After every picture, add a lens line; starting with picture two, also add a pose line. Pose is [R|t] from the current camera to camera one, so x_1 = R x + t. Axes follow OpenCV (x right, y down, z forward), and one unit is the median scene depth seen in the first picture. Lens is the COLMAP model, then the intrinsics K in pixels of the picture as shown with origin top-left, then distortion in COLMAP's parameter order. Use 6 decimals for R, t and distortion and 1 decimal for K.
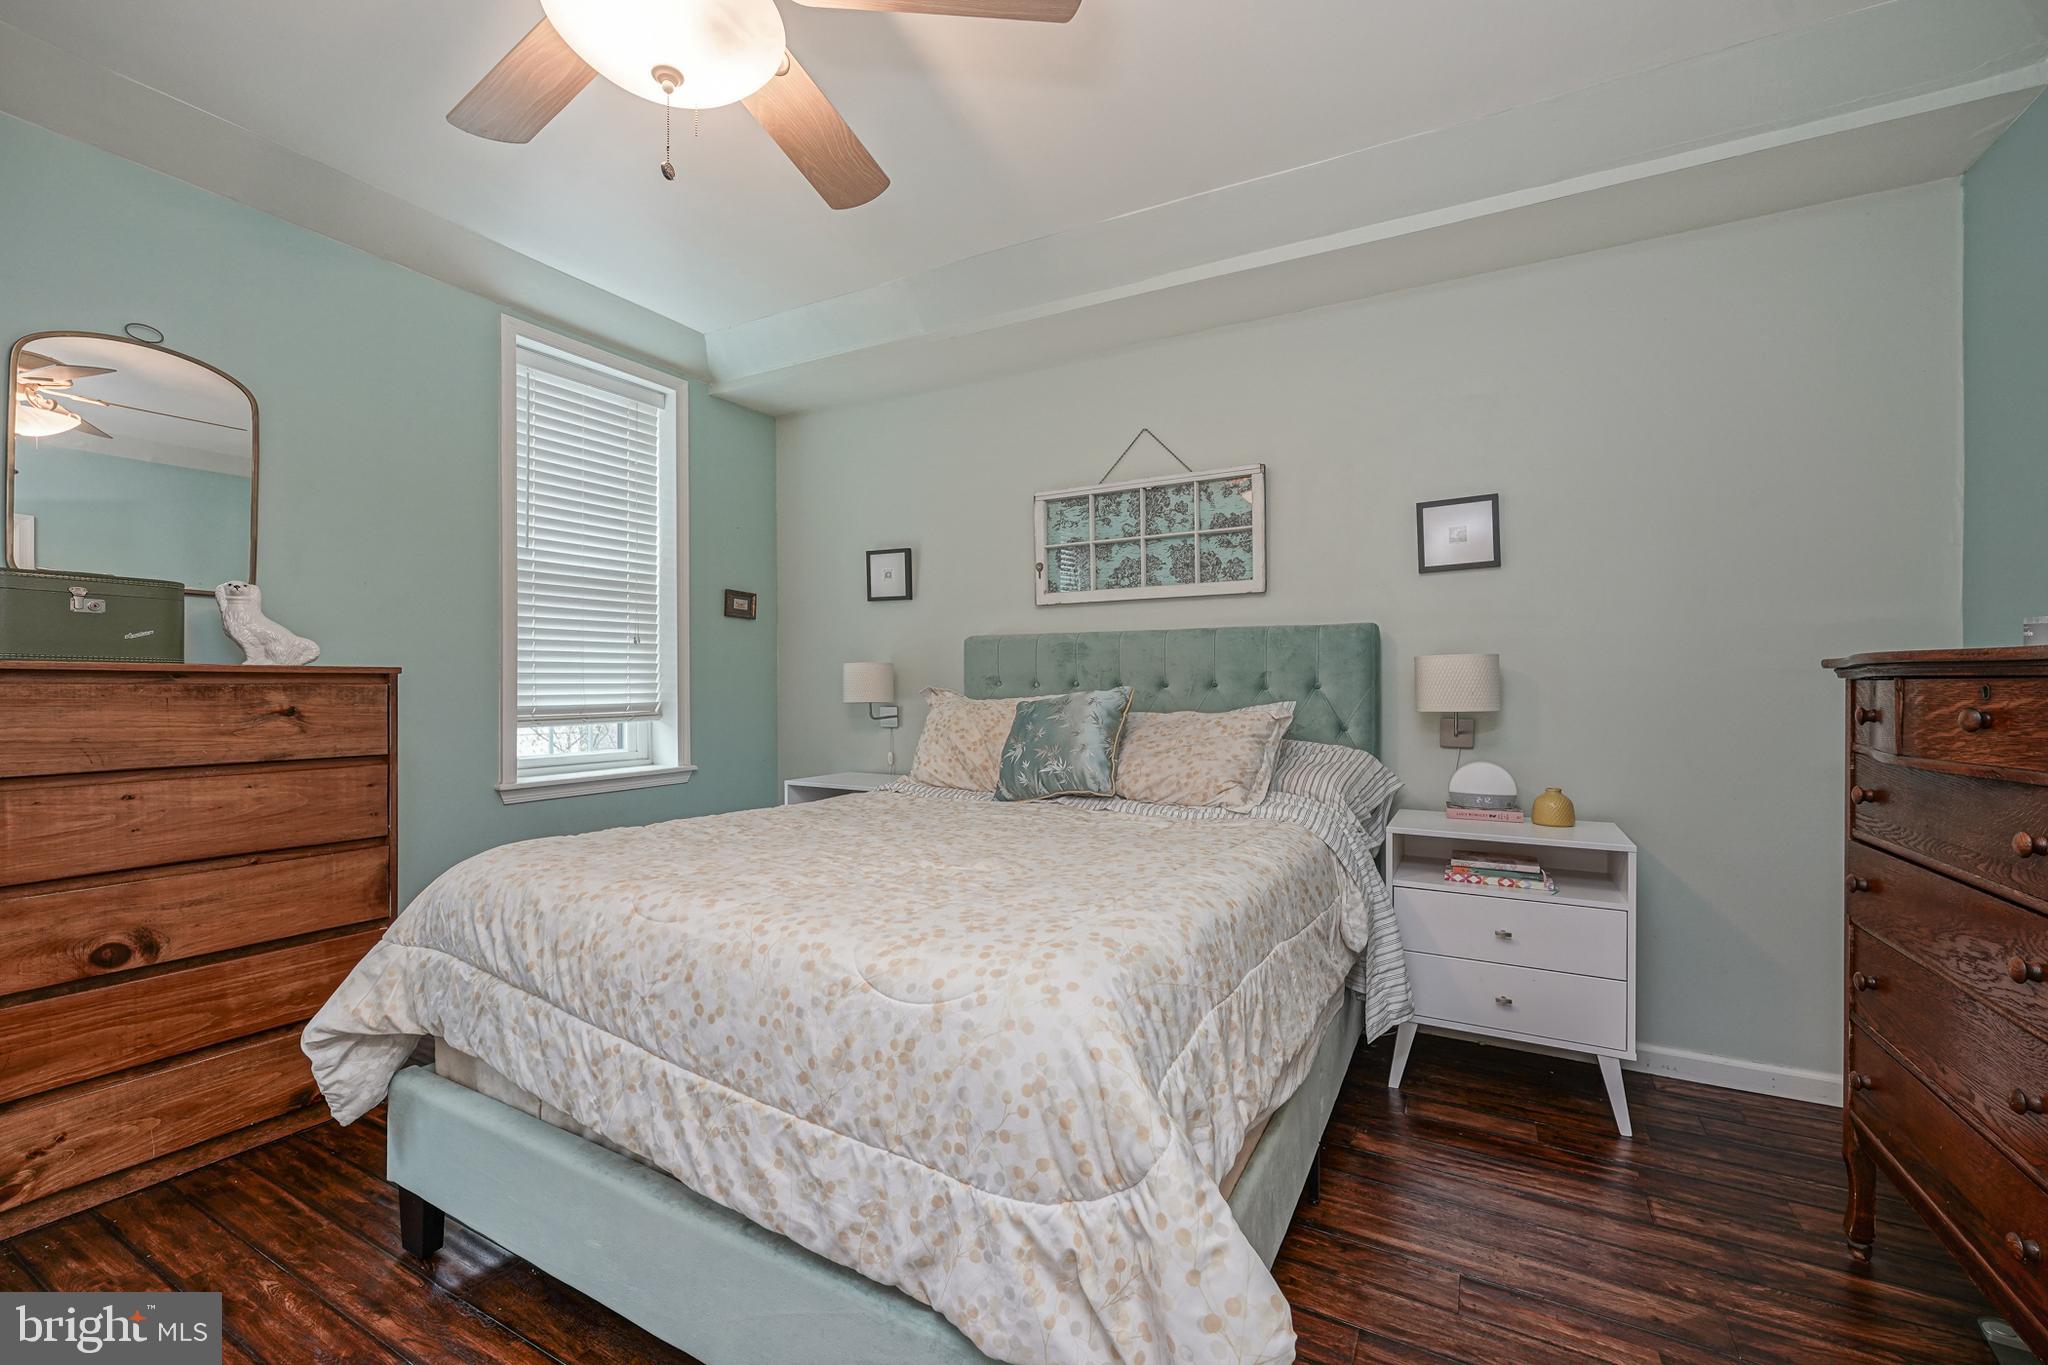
lens RADIAL K [[842.4, 0, 998.0], [0, 842.4, 681.0], [0, 0, 1]] dist [-0.000586, 0.000062]
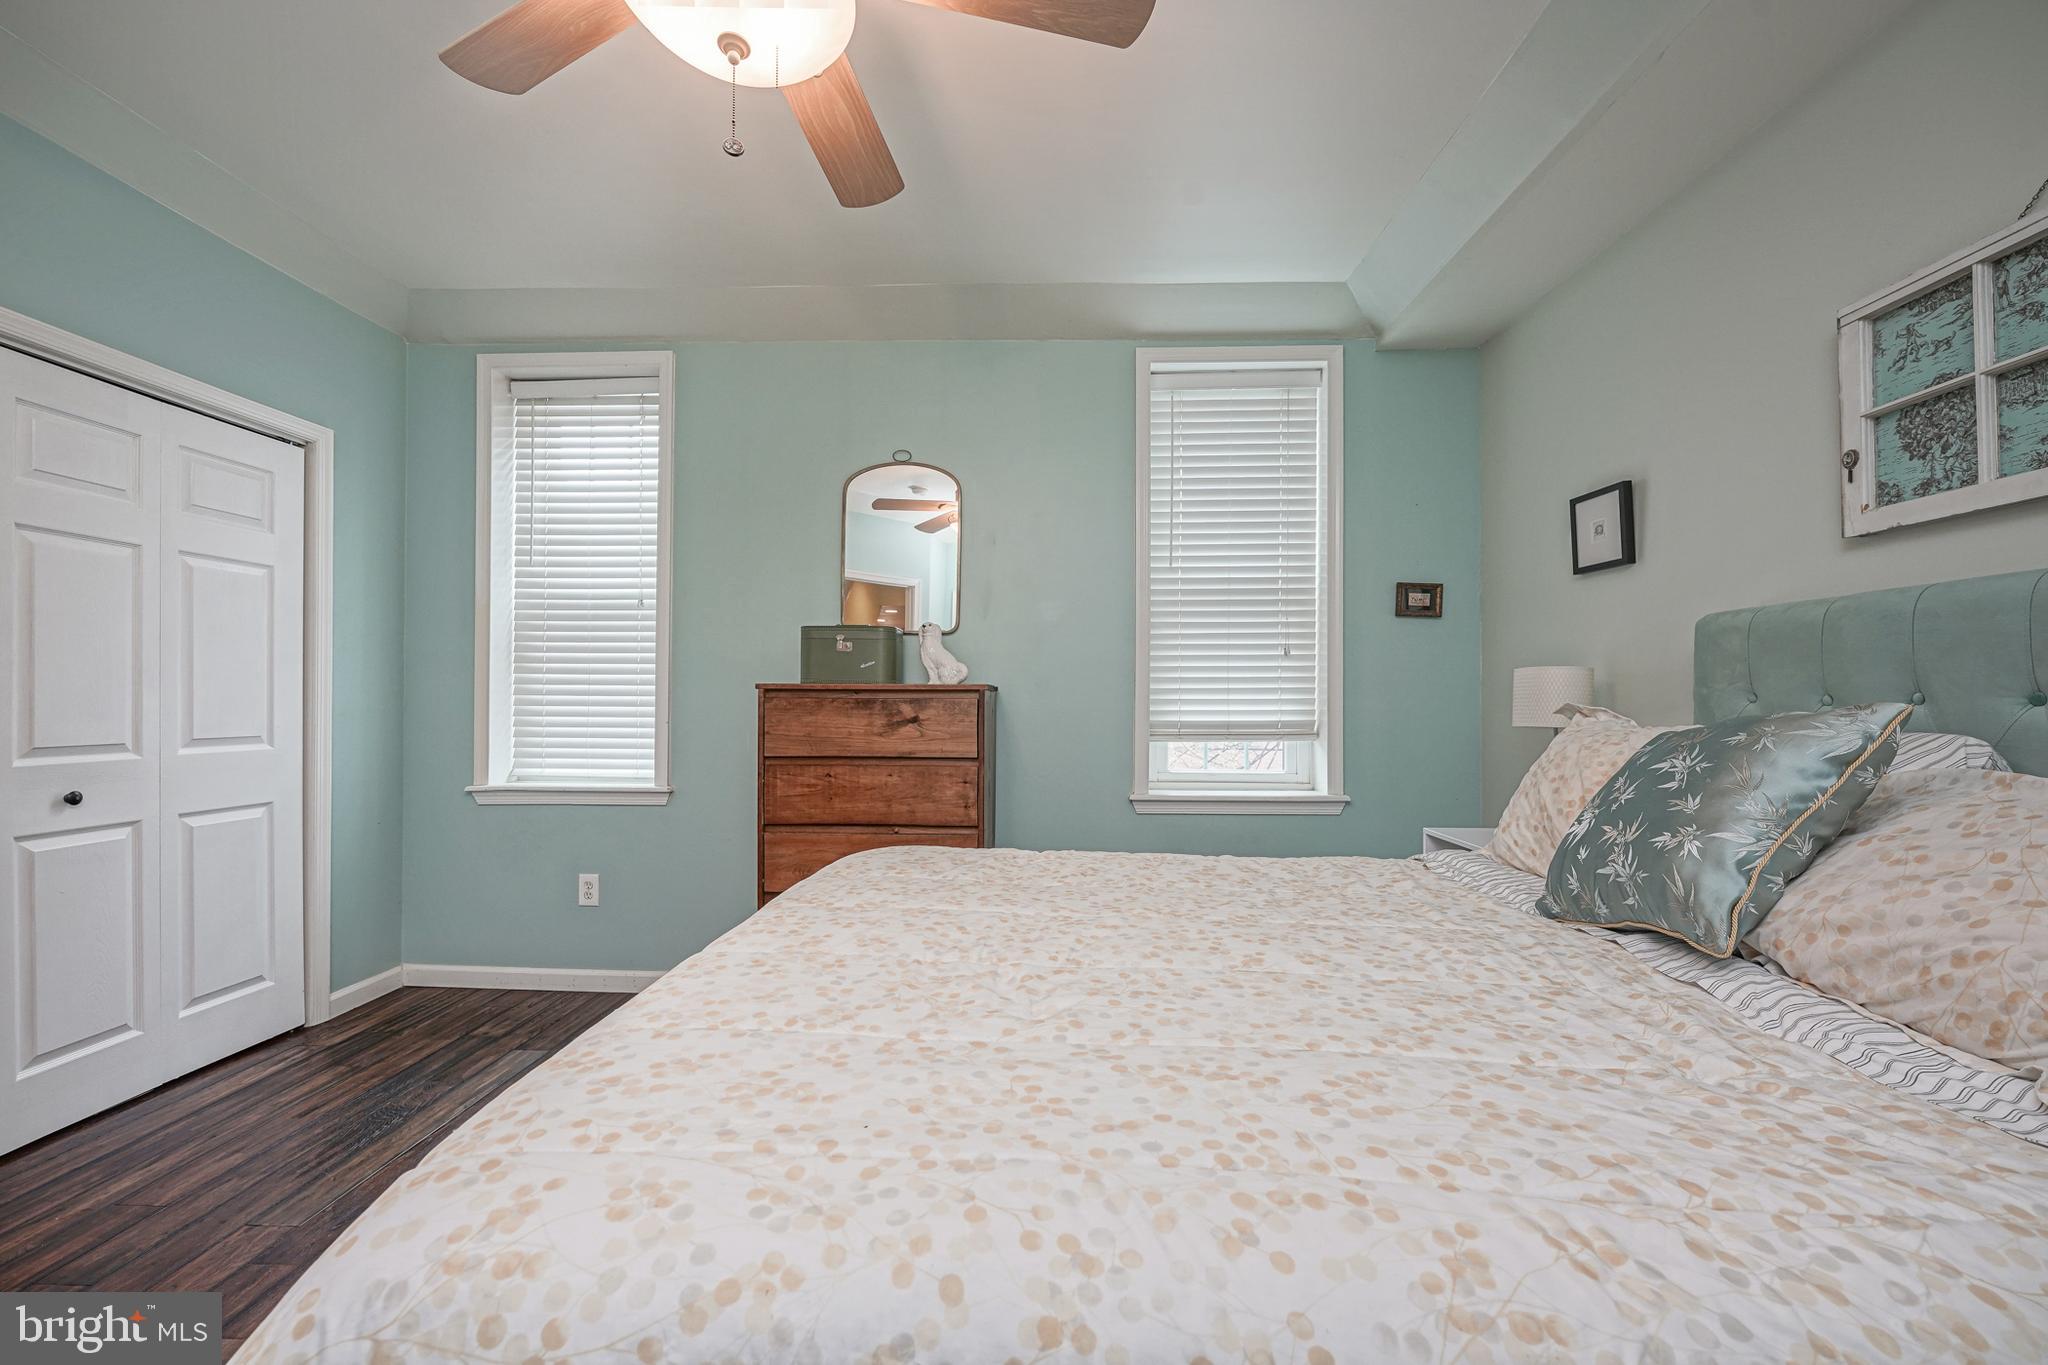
lens RADIAL K [[832.2, 0, 1011.0], [0, 832.2, 700.0], [0, 0, 1]] dist [-0.001018, 0.000016]
pose [[0.483999, 0.000342, -0.875069, 0.238596], [0.001342, 0.999998, 0.001133, 0.003124], [0.875068, -0.001722, 0.483998, 0.346659]]
